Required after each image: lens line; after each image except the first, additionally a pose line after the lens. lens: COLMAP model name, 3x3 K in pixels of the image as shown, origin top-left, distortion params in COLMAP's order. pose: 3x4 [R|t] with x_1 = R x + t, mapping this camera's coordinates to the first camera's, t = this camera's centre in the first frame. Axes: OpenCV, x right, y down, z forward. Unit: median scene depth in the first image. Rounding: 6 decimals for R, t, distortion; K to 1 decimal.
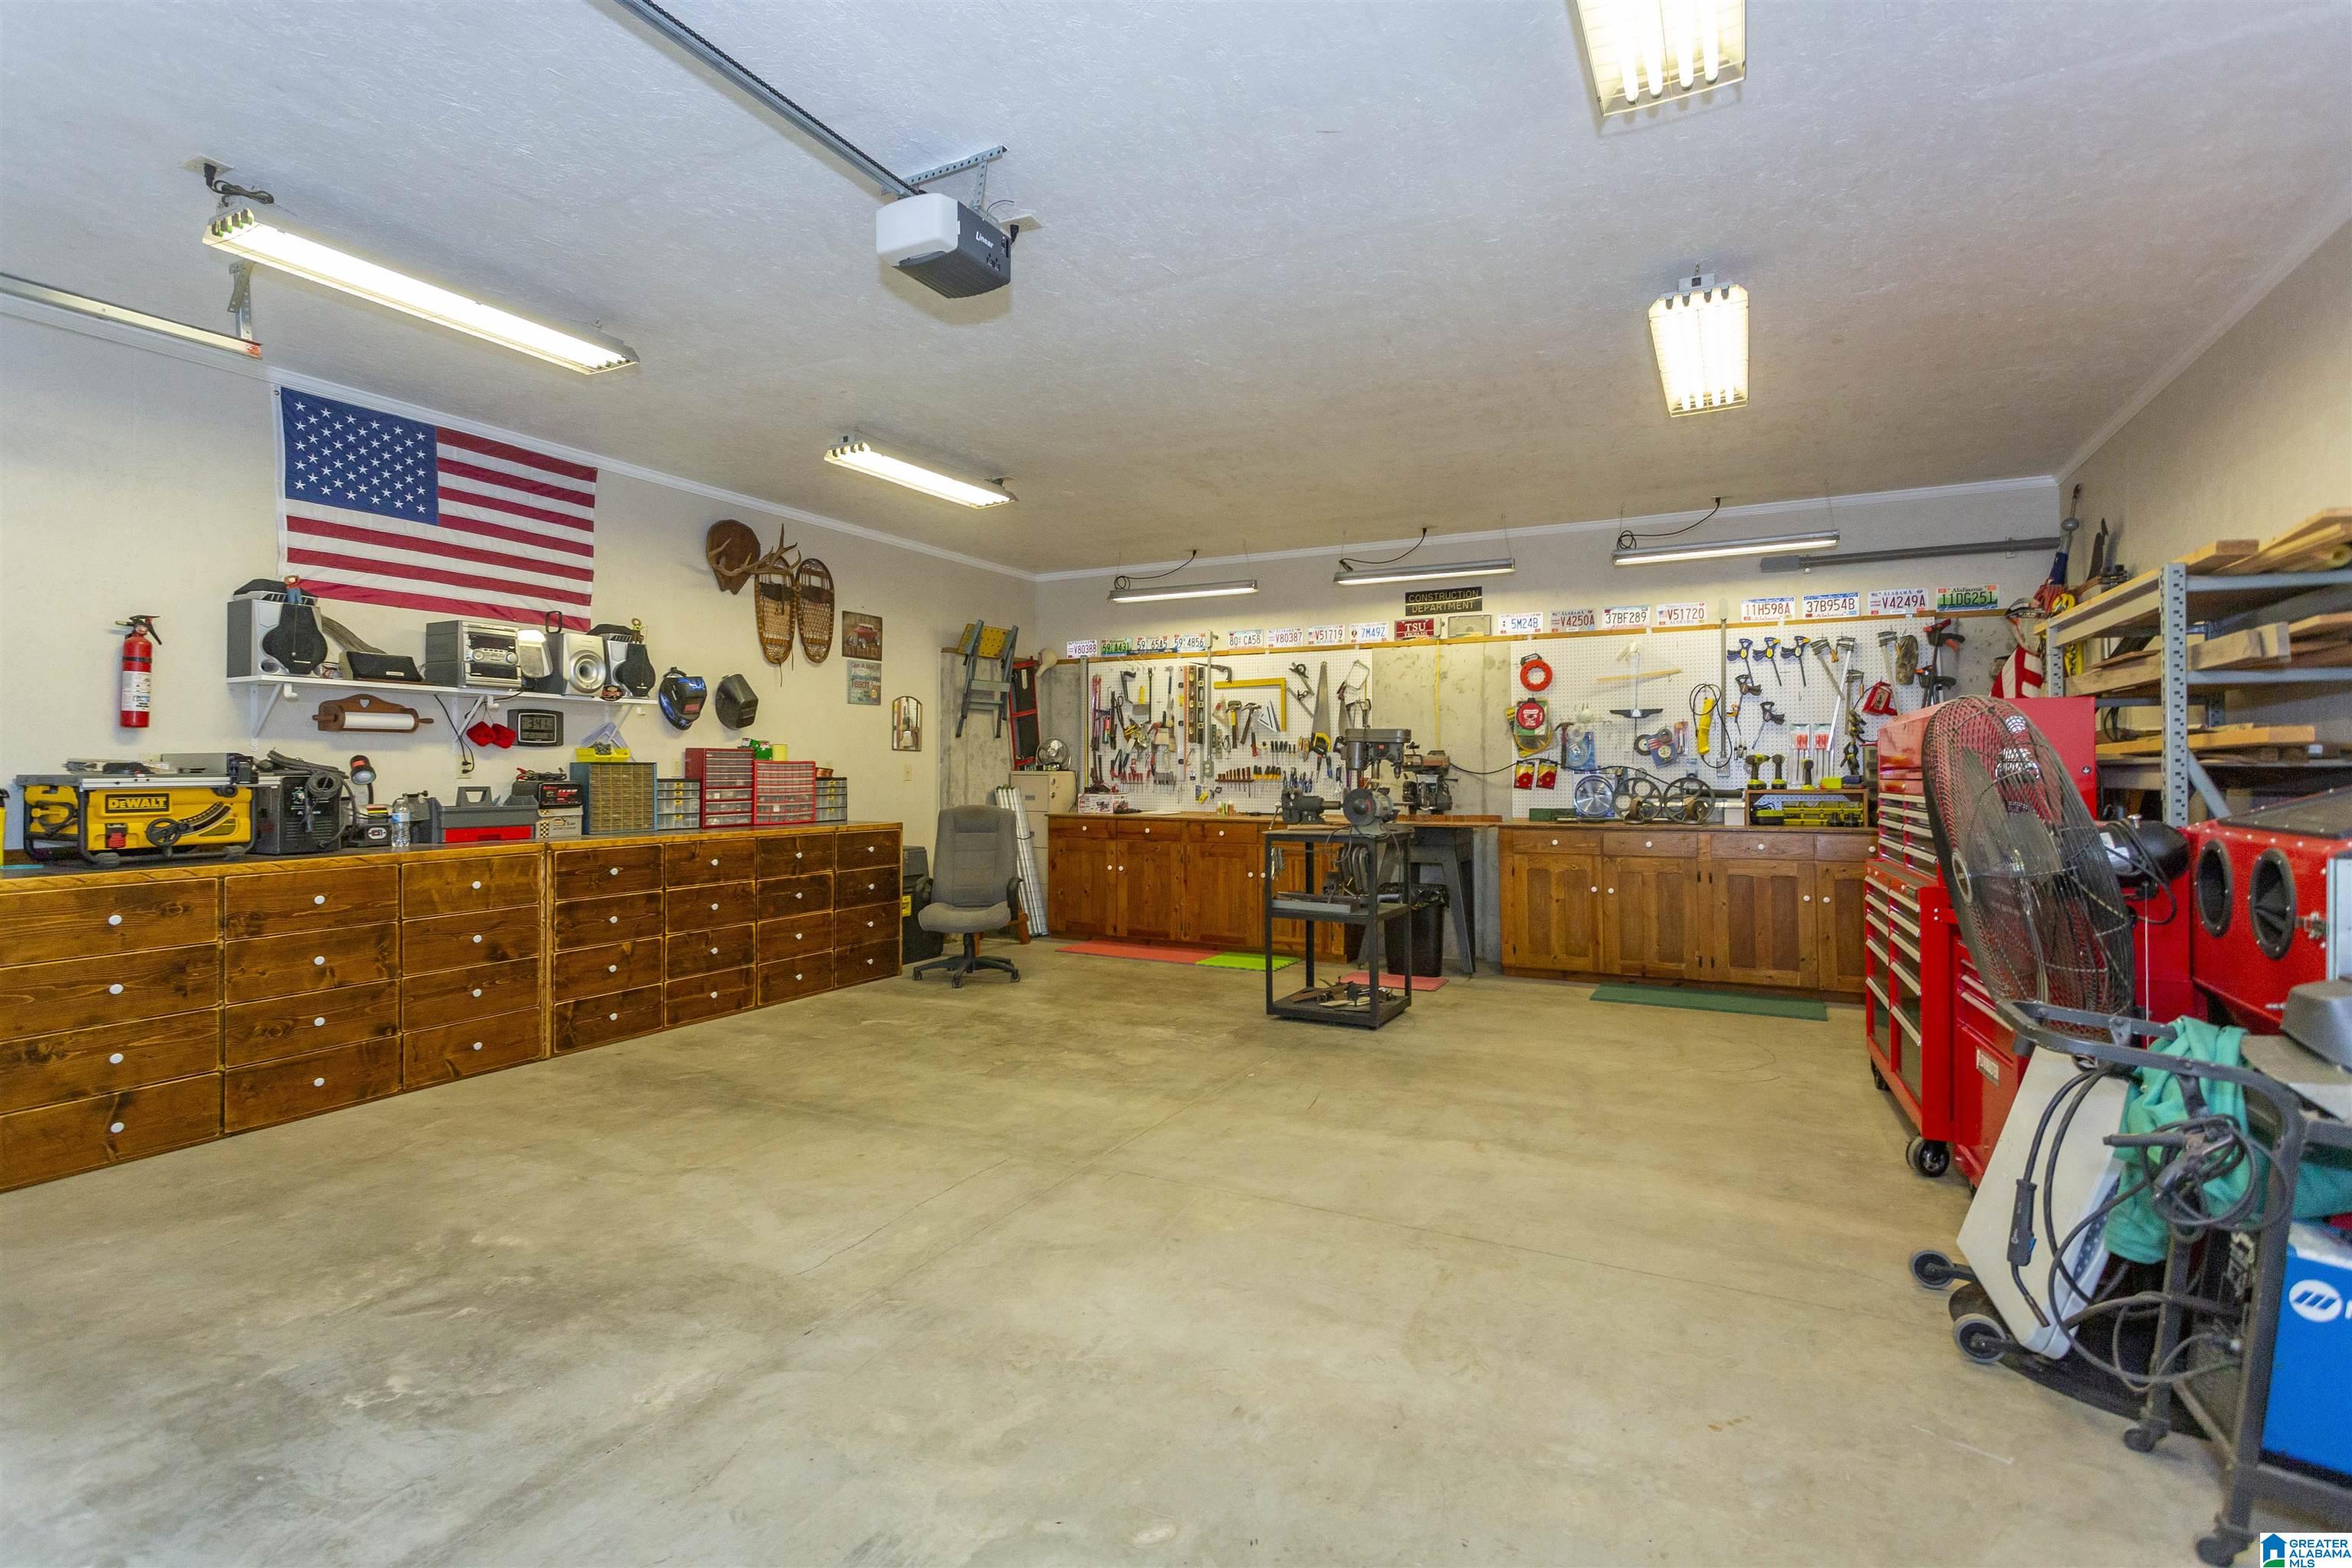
lens RADIAL K [[1118.9, 0, 1165.2], [0, 1118.9, 771.3], [0, 0, 1]] dist [-0.001560, 0.000272]
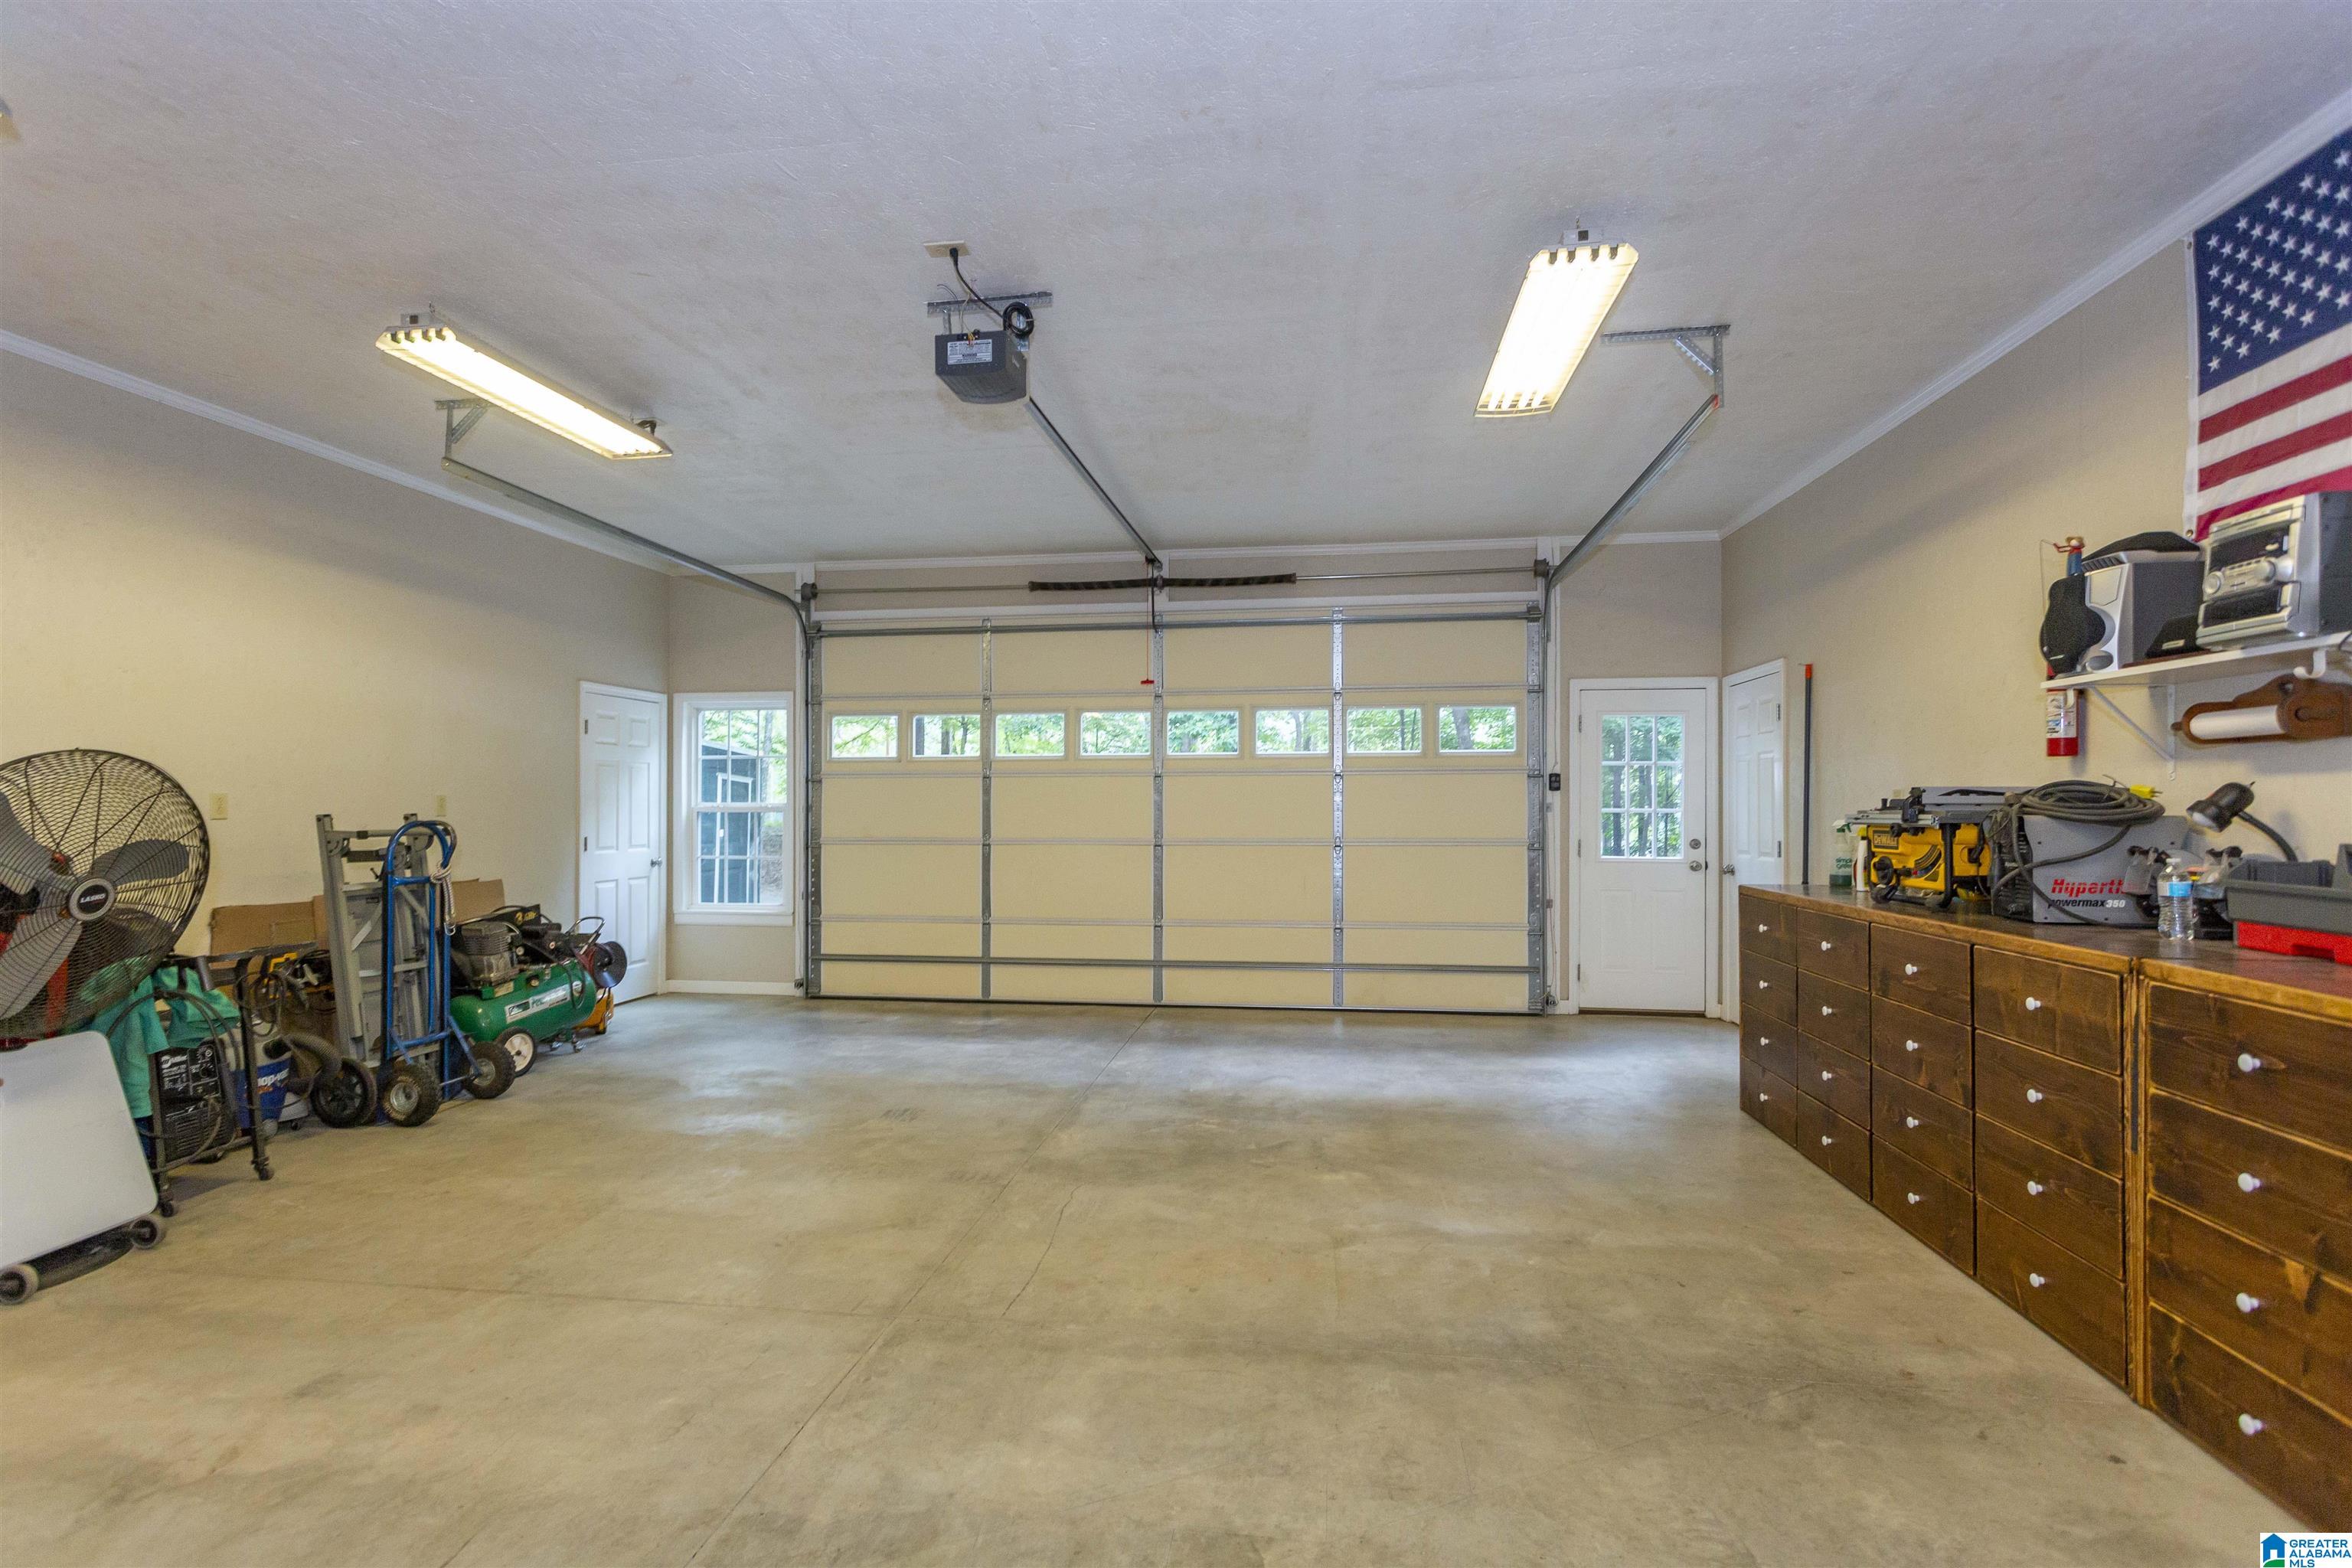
lens RADIAL K [[1132.3, 0, 1175.9], [0, 1132.3, 811.2], [0, 0, 1]] dist [0.005281, 0.000374]
pose [[-0.942736, 0.003187, -0.333524, 0.010014], [0.000600, 0.999969, 0.007860, -0.006222], [0.333539, 0.007209, -0.942709, 1.898389]]
